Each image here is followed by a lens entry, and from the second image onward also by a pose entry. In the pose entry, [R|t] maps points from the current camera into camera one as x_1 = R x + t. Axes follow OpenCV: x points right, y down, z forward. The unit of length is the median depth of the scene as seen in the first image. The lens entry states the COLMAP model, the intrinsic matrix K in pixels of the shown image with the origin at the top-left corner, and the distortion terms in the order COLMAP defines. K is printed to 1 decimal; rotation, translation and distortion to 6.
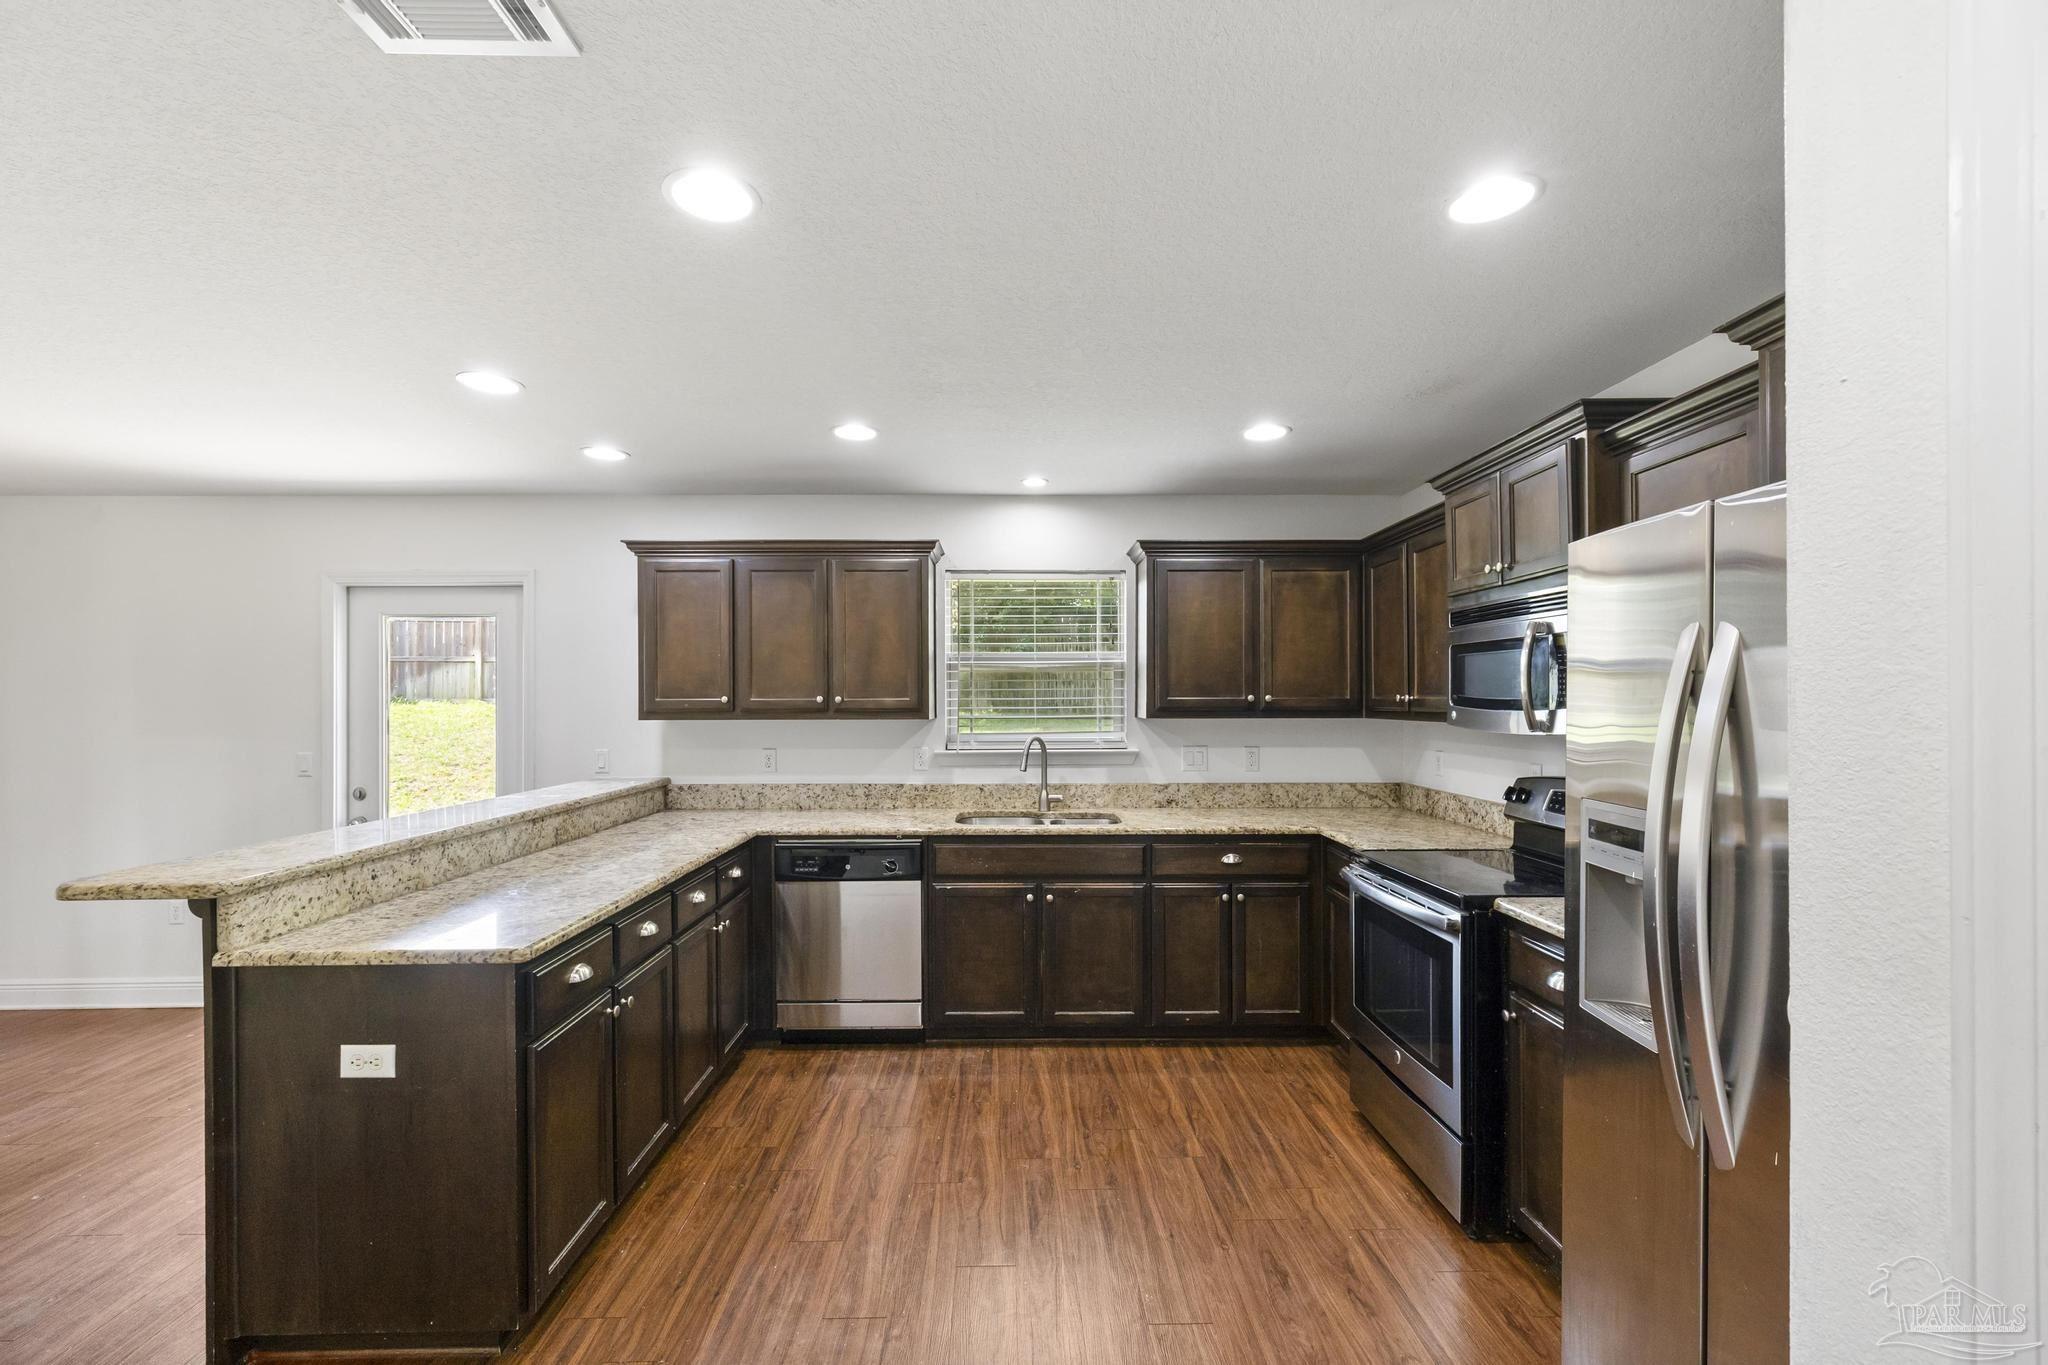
lens RADIAL K [[865.8, 0, 1020.0], [0, 865.8, 695.5], [0, 0, 1]] dist [0.006191, 0.000258]
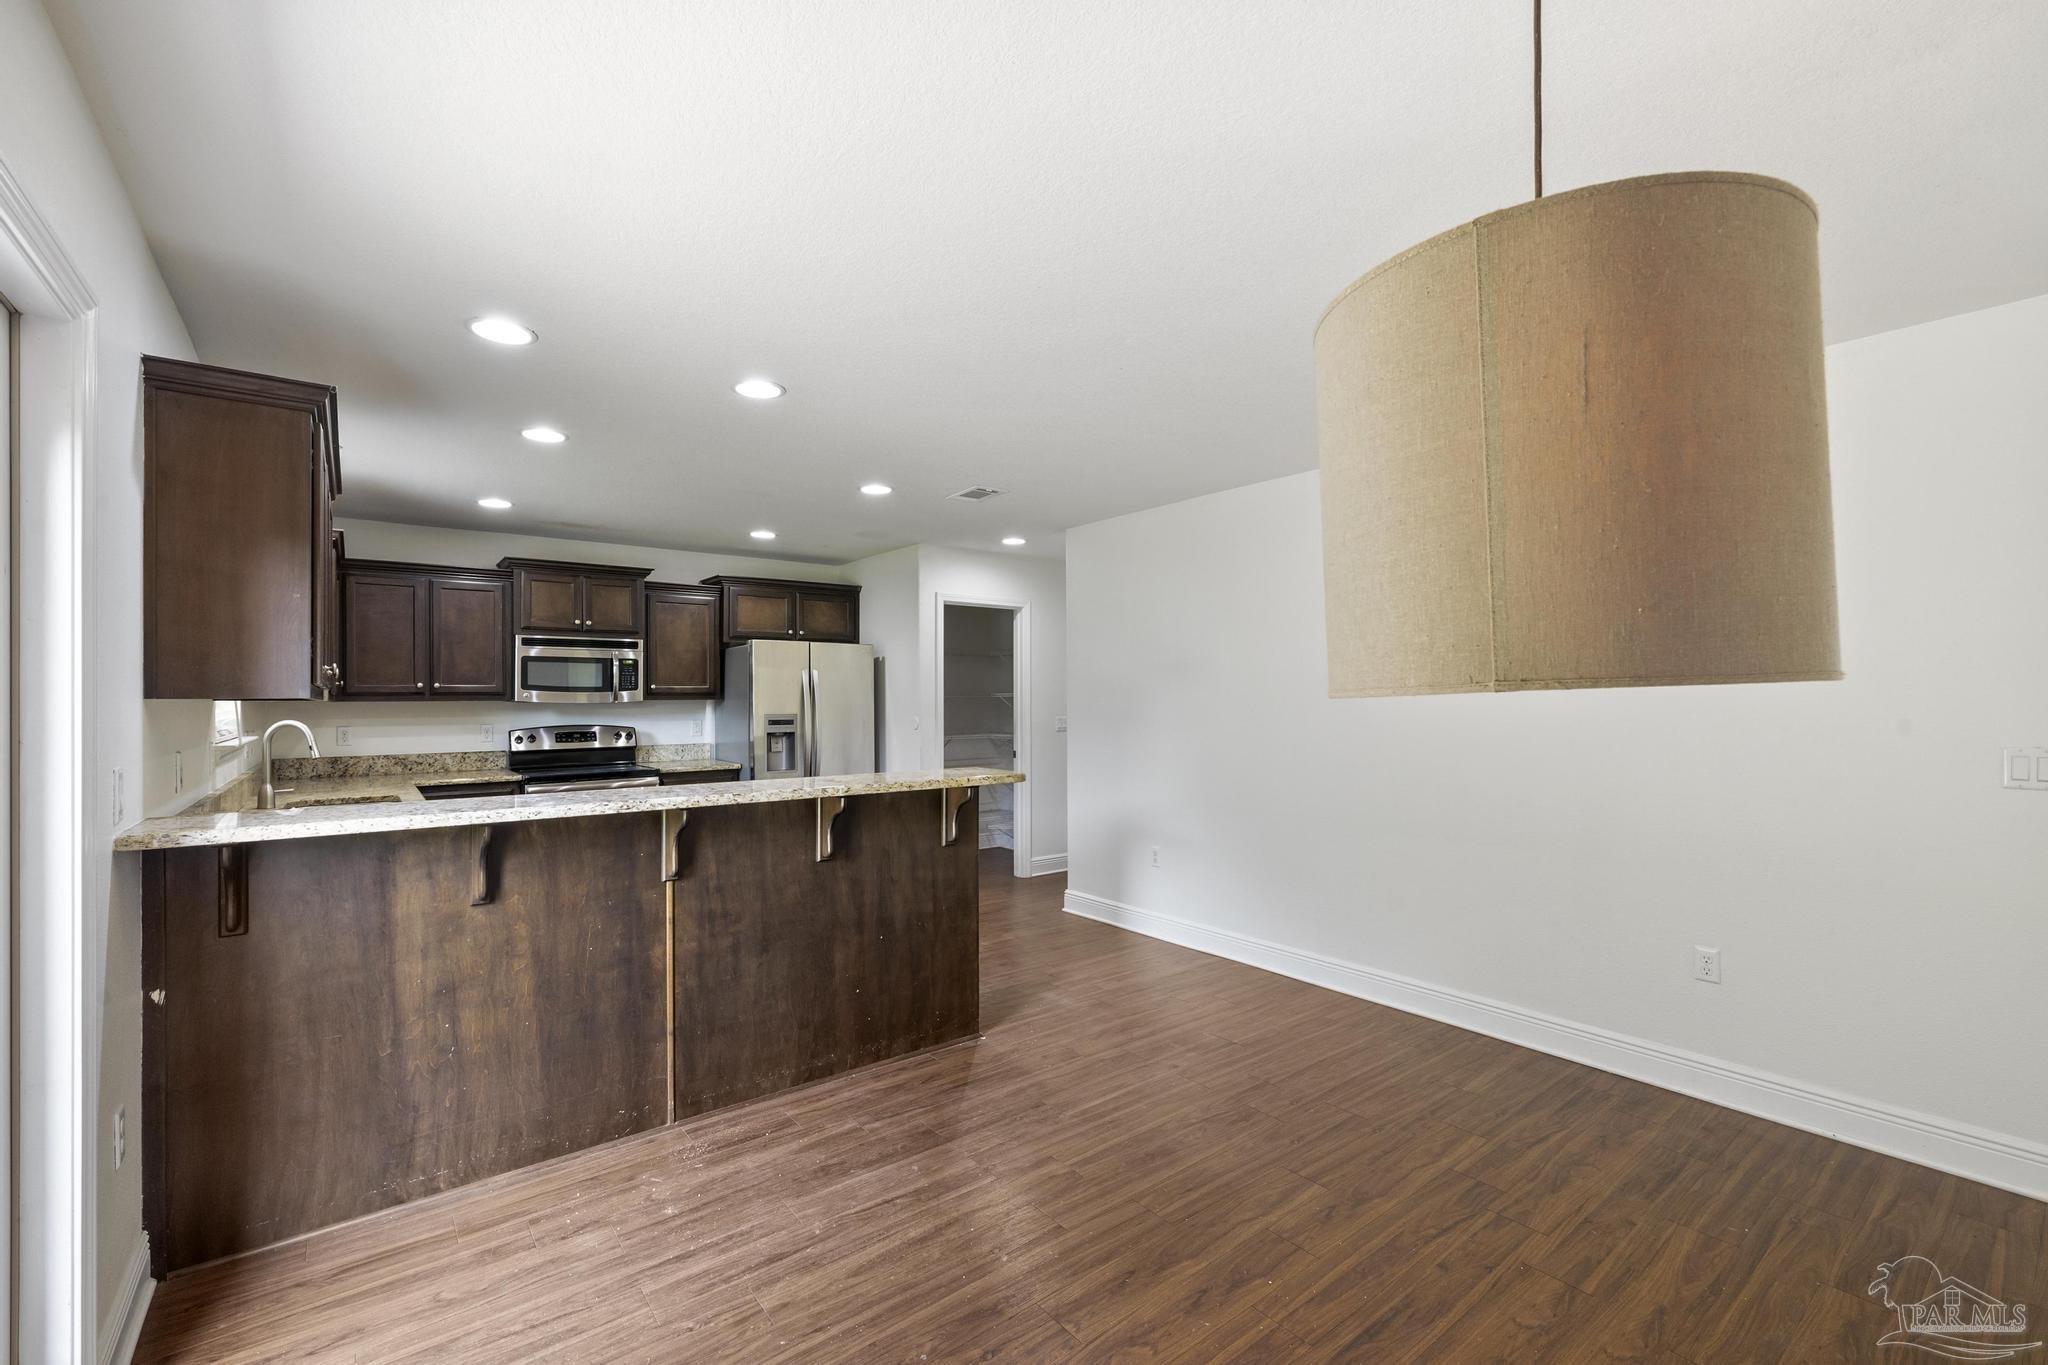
lens RADIAL K [[865.8, 0, 1022.7], [0, 865.8, 689.5], [0, 0, 1]] dist [0.006191, 0.000258]
pose [[-0.599890, 0.014211, 0.799956, -1.265847], [0.003876, 0.999882, -0.014856, 0.033872], [-0.800073, -0.005811, -0.599874, 1.036083]]
